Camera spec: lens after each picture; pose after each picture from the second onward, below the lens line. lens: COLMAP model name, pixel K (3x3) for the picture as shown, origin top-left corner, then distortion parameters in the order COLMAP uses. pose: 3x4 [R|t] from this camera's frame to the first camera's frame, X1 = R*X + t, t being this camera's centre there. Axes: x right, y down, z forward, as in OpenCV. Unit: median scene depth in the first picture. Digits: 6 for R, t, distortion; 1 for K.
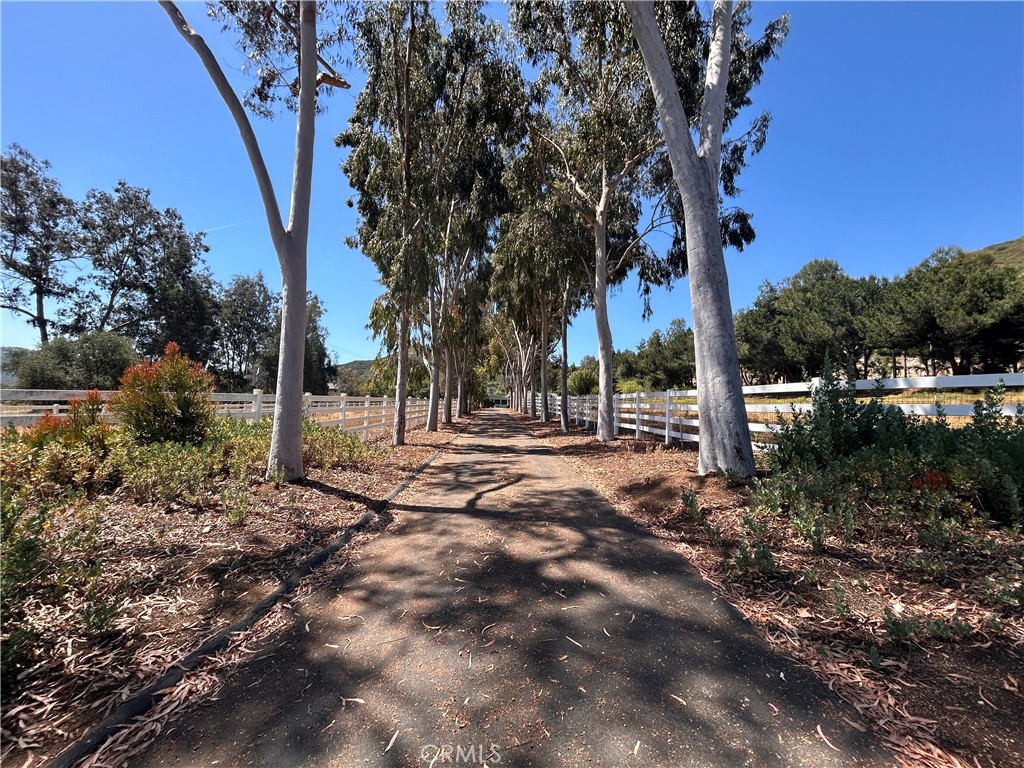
lens RADIAL K [[413.3, 0, 512.8], [0, 413.3, 384.3], [0, 0, 1]] dist [0.000617, 0.001180]
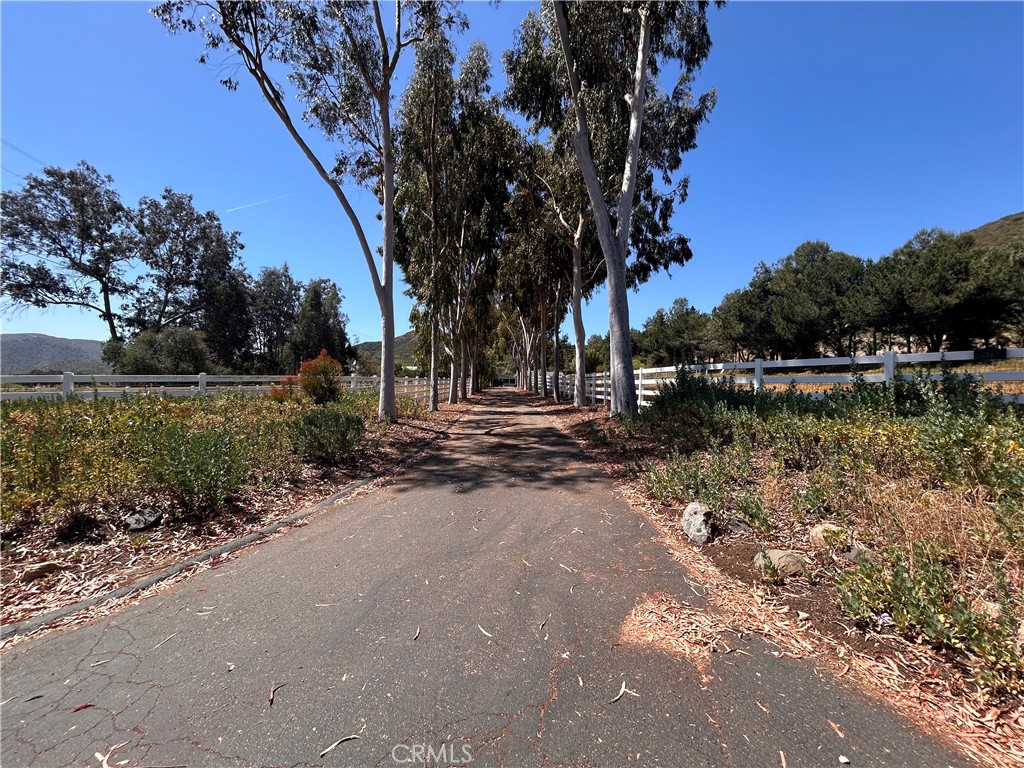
lens RADIAL K [[413.3, 0, 512.8], [0, 413.3, 384.3], [0, 0, 1]] dist [0.000617, 0.001180]
pose [[0.999681, -0.011791, -0.022346, 0.009774], [0.012897, 0.998665, 0.050018, -0.004435], [0.021726, -0.050290, 0.998498, -0.142410]]
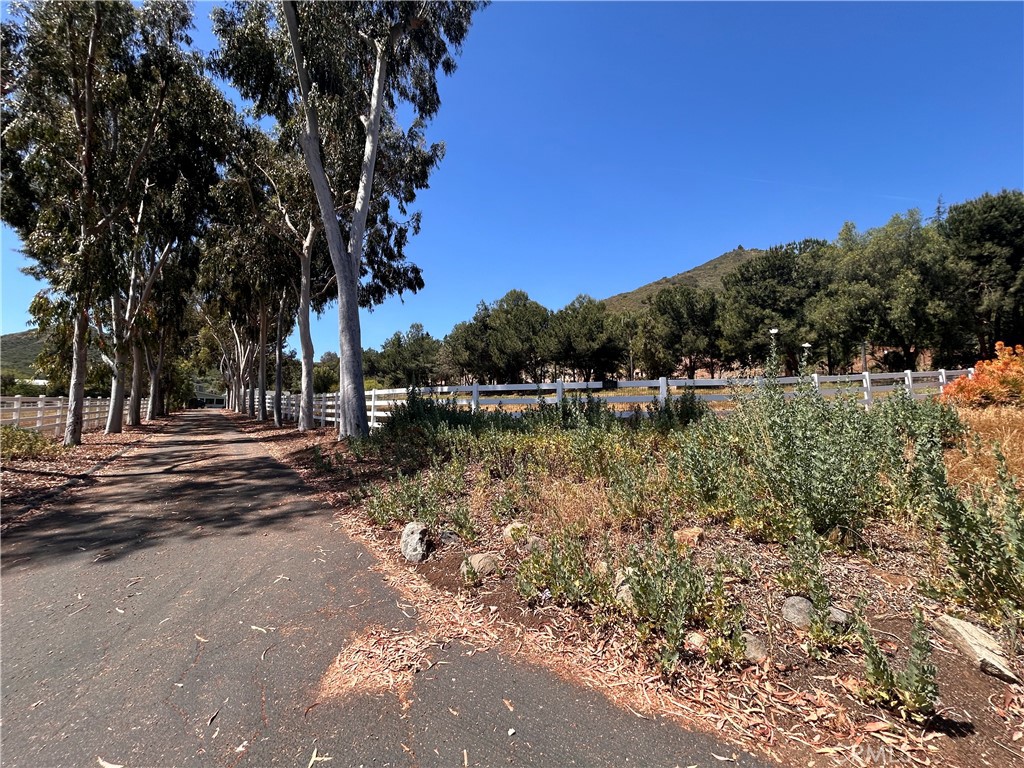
lens RADIAL K [[413.3, 0, 512.8], [0, 413.3, 384.3], [0, 0, 1]] dist [0.000617, 0.001180]
pose [[0.829972, 0.012189, 0.557671, 0.014627], [-0.014623, 0.999893, -0.000091, -0.005038], [-0.557613, -0.008079, 0.830062, -0.141959]]
